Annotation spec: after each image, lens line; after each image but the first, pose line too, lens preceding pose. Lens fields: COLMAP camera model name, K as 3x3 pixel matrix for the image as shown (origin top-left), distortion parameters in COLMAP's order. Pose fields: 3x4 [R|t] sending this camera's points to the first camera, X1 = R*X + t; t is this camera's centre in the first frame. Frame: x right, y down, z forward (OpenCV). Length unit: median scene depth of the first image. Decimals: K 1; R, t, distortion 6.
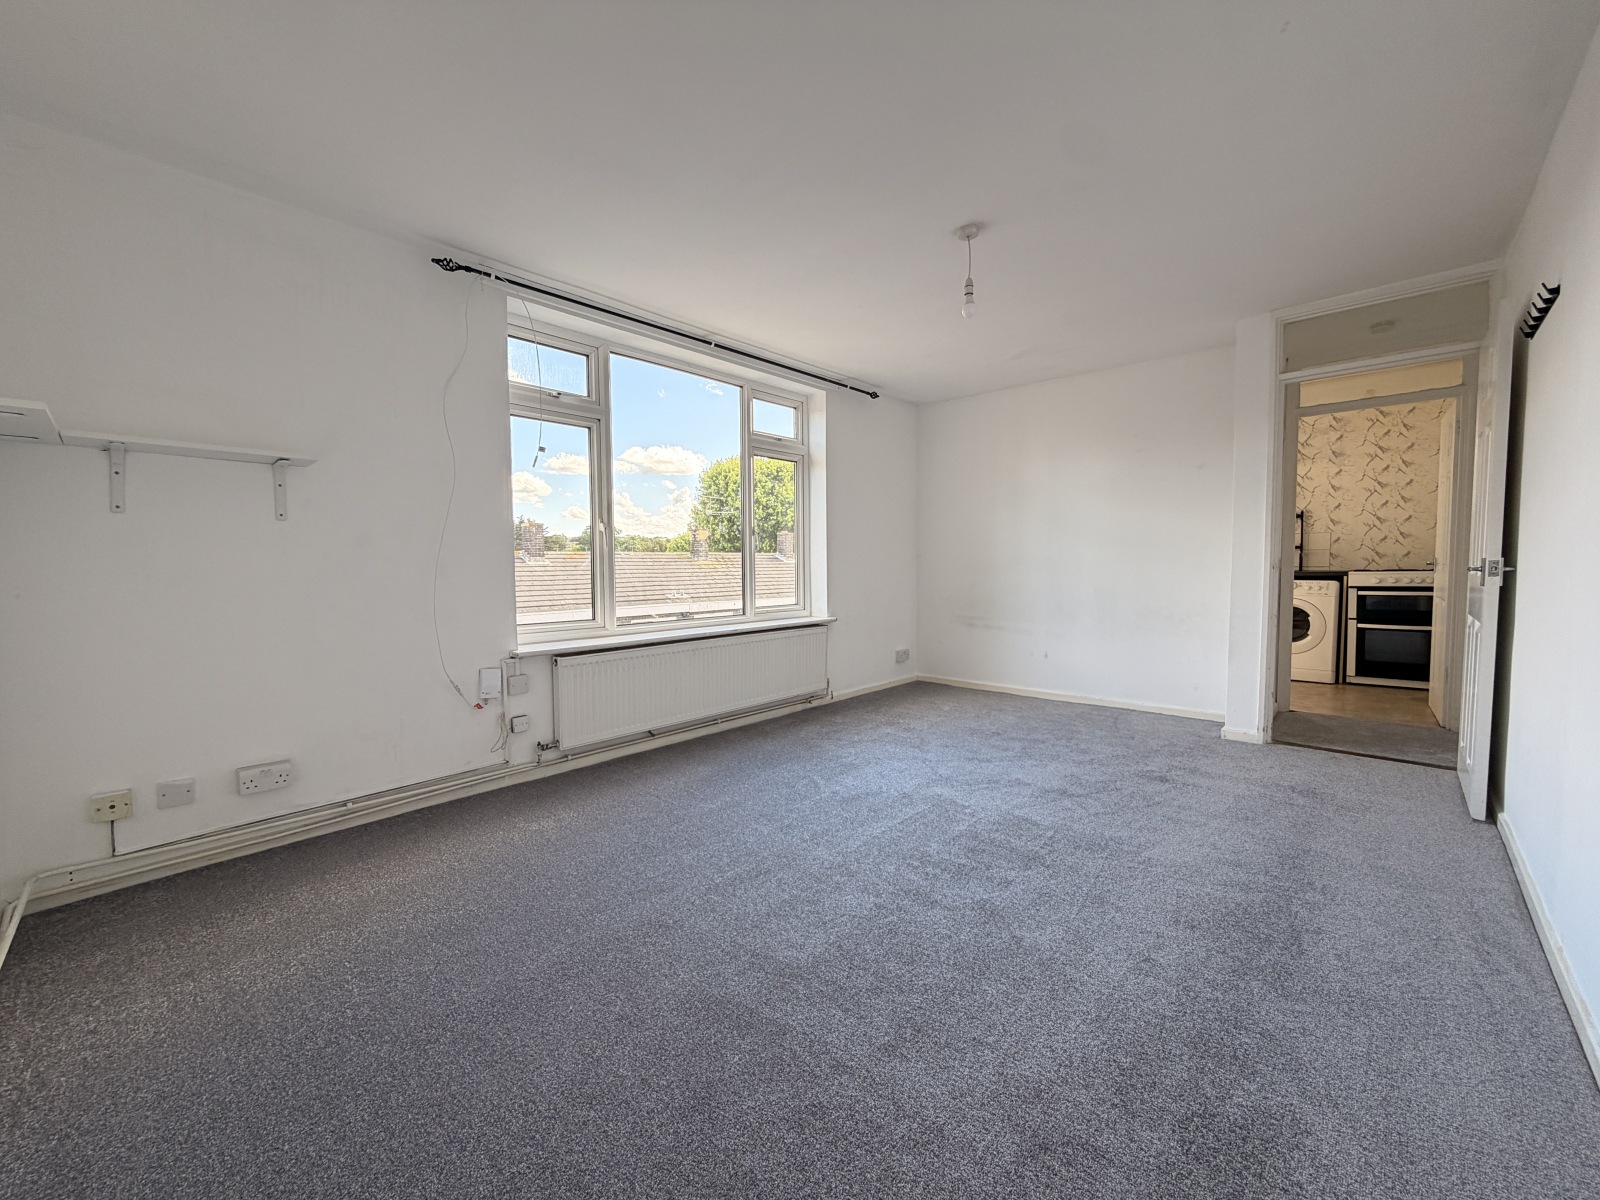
lens RADIAL K [[638.6, 0, 796.4], [0, 638.6, 601.5], [0, 0, 1]] dist [0.001648, 0.000083]
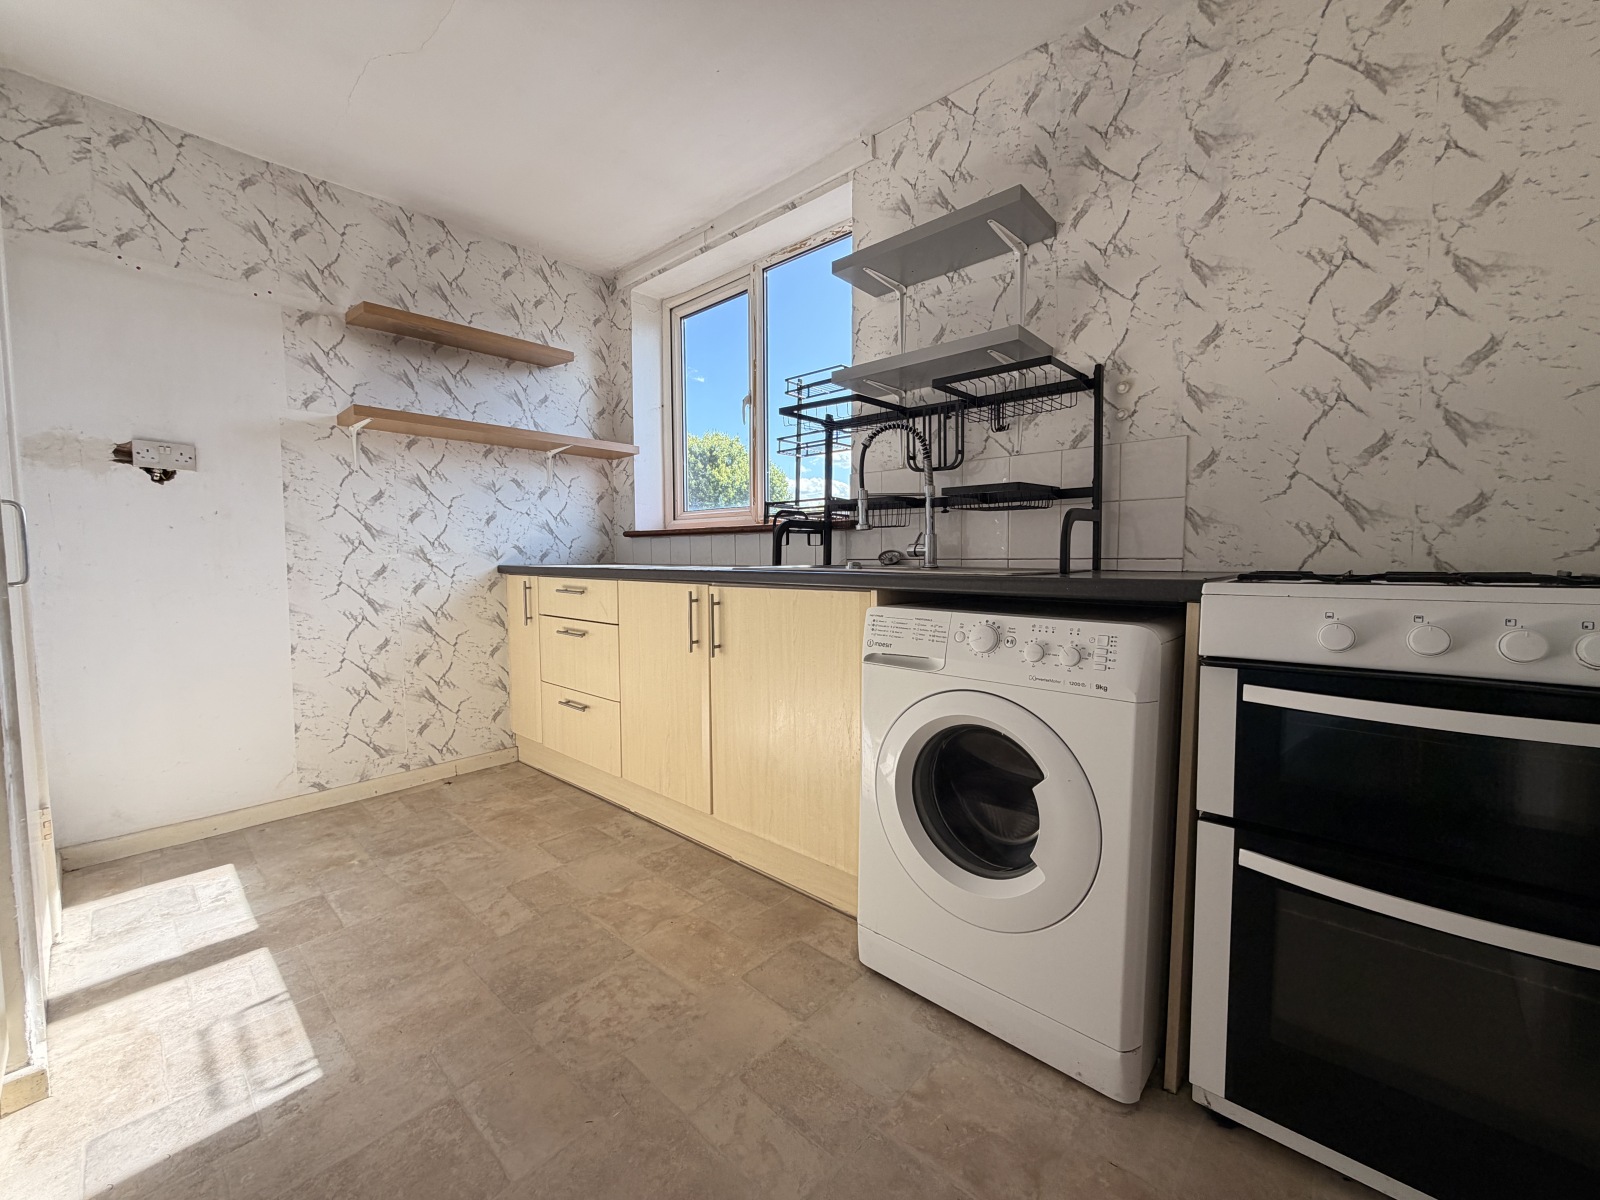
lens RADIAL K [[638.6, 0, 793.3], [0, 638.6, 598.9], [0, 0, 1]] dist [0.001648, 0.000083]
pose [[0.999892, 0.008493, 0.011996, 0.688393], [-0.008620, 0.999907, 0.010549, -0.039653], [-0.011906, -0.010652, 0.999872, 0.752689]]
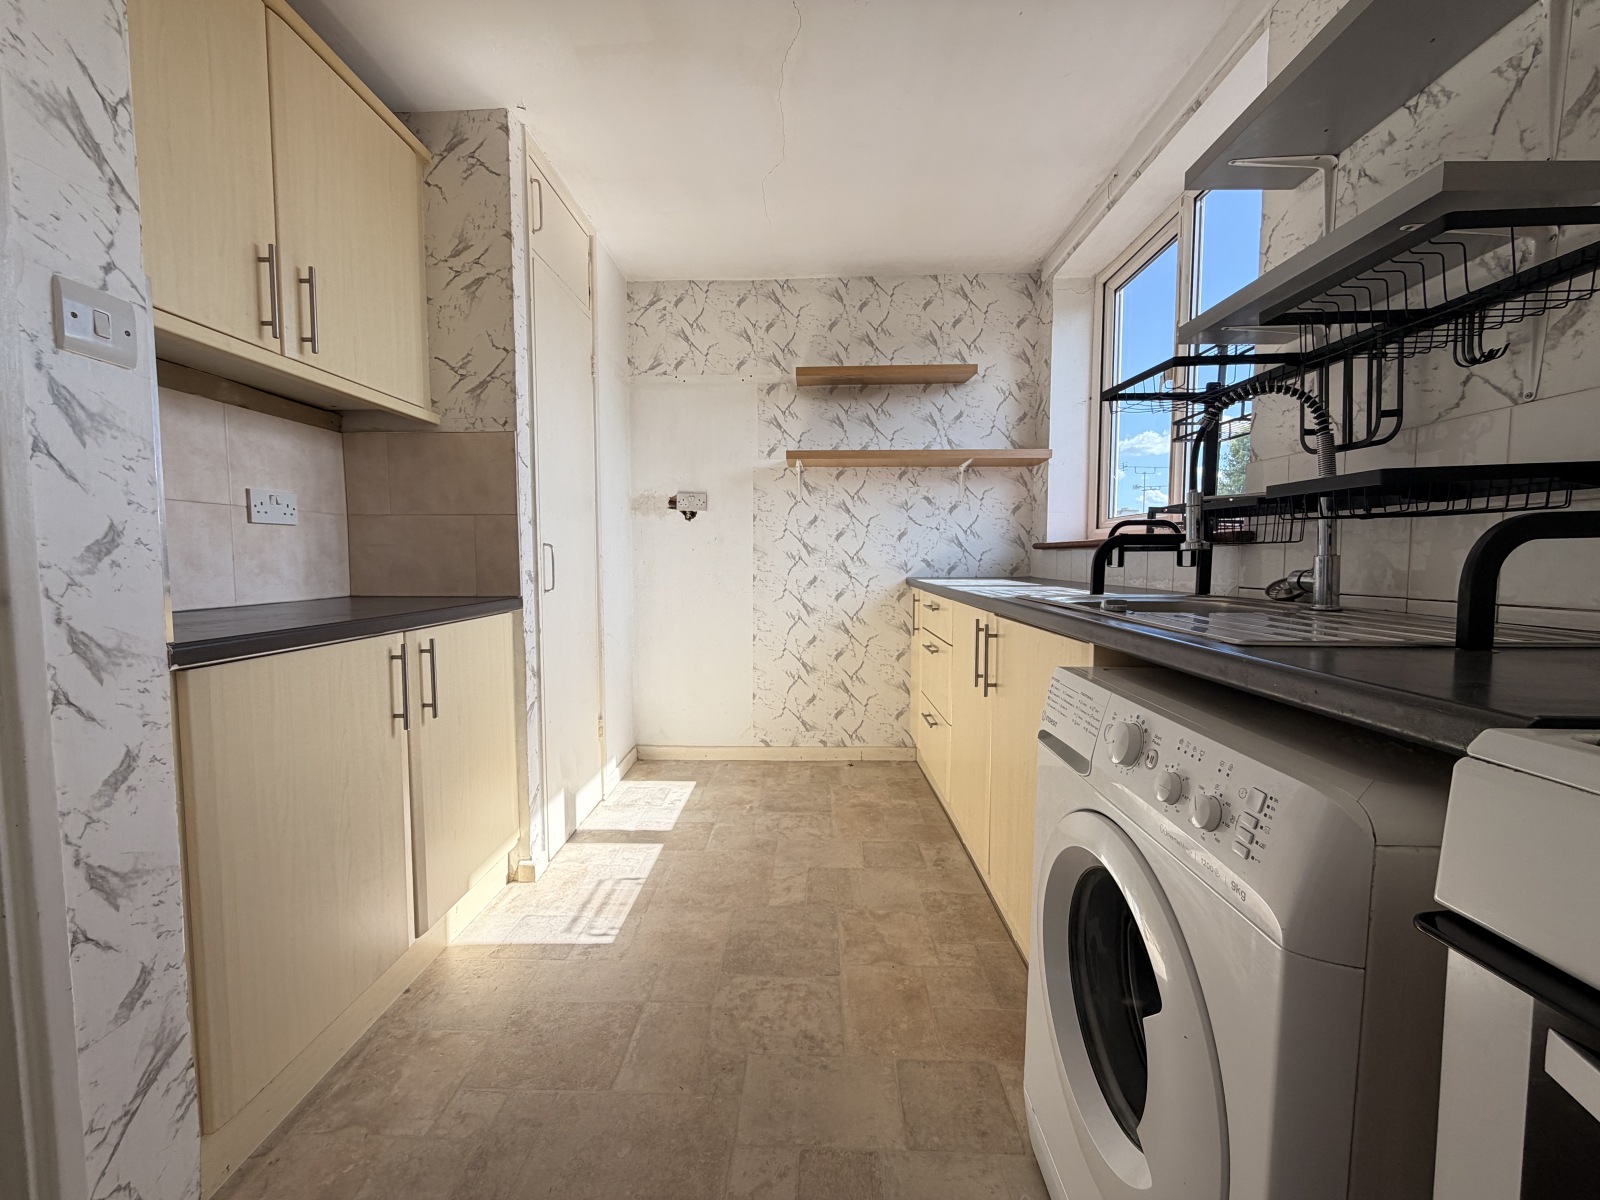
lens RADIAL K [[638.6, 0, 791.6], [0, 638.6, 599.3], [0, 0, 1]] dist [0.001648, 0.000083]
pose [[0.658187, 0.062164, -0.750284, 0.813398], [-0.050369, 0.997988, 0.038502, -0.057134], [0.751168, 0.012450, 0.659994, 0.829054]]
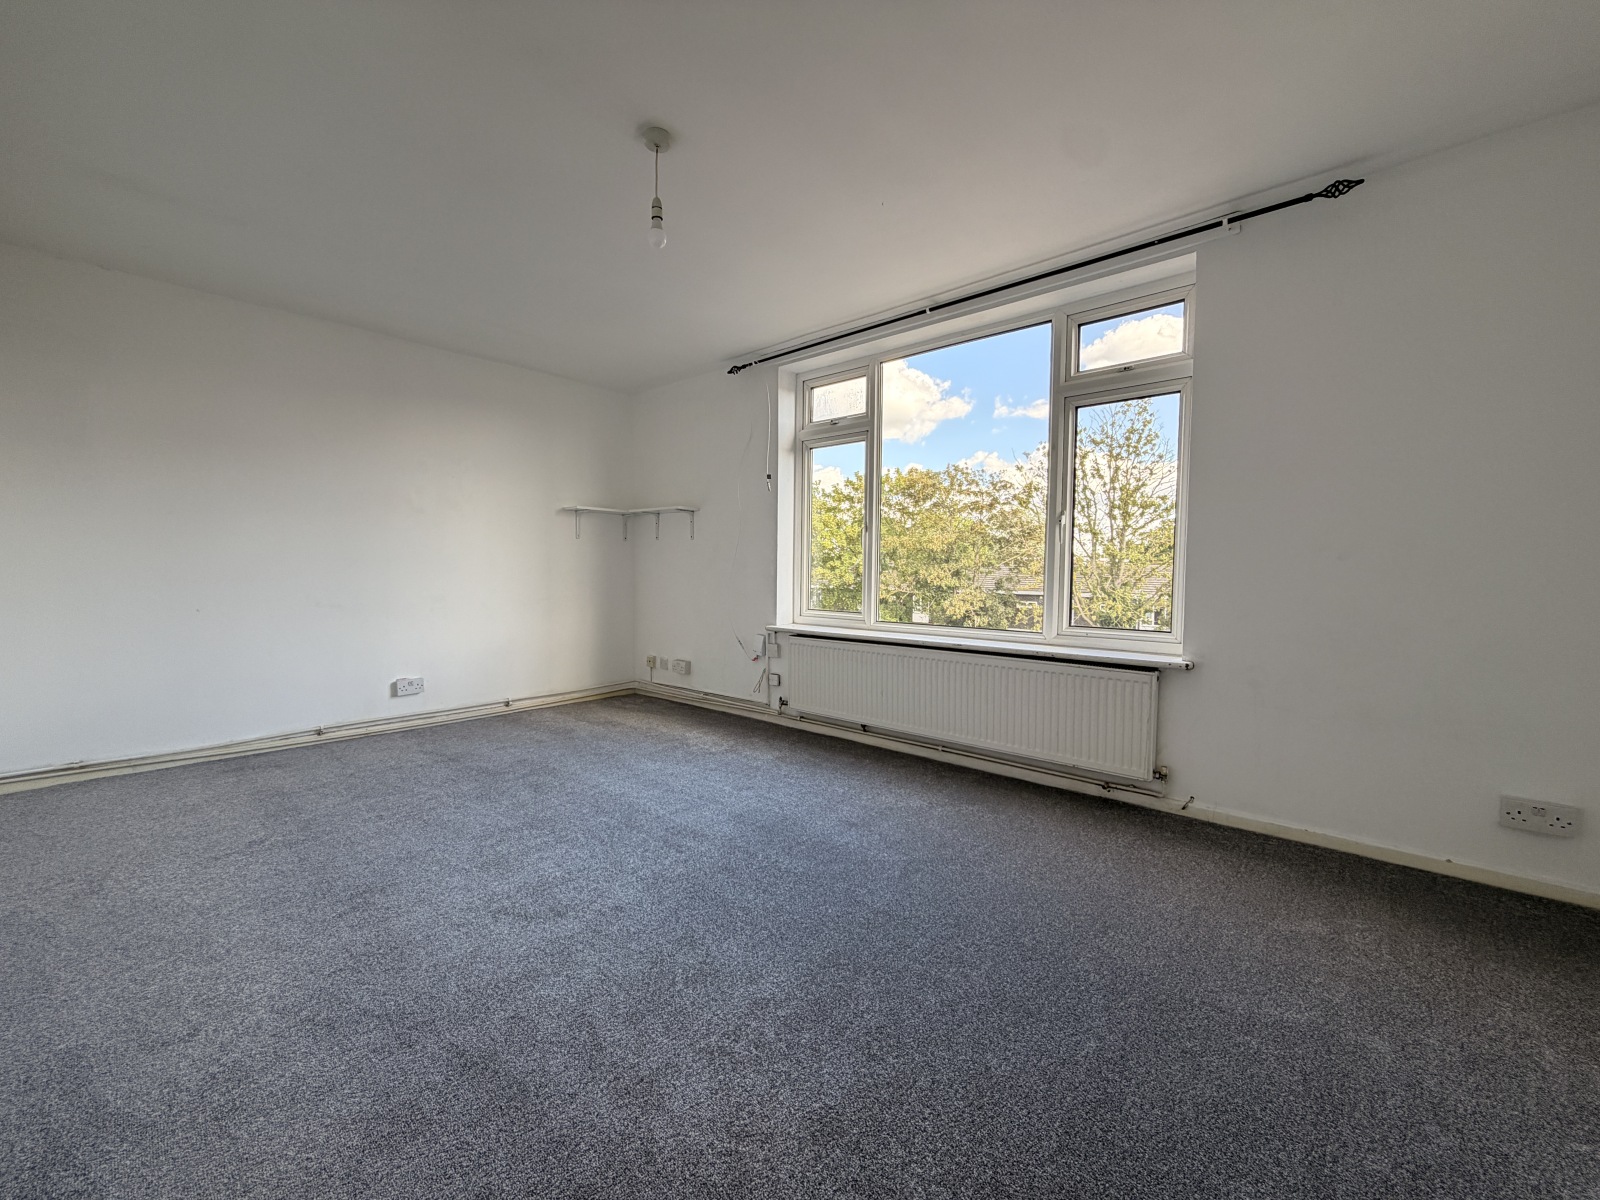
lens RADIAL K [[638.6, 0, 804.2], [0, 638.6, 601.5], [0, 0, 1]] dist [0.001648, 0.000083]
pose [[0.031104, 0.060411, -0.997689, 5.610929], [-0.066148, 0.996108, 0.058253, -0.351620], [0.997325, 0.064183, 0.034979, 6.136977]]
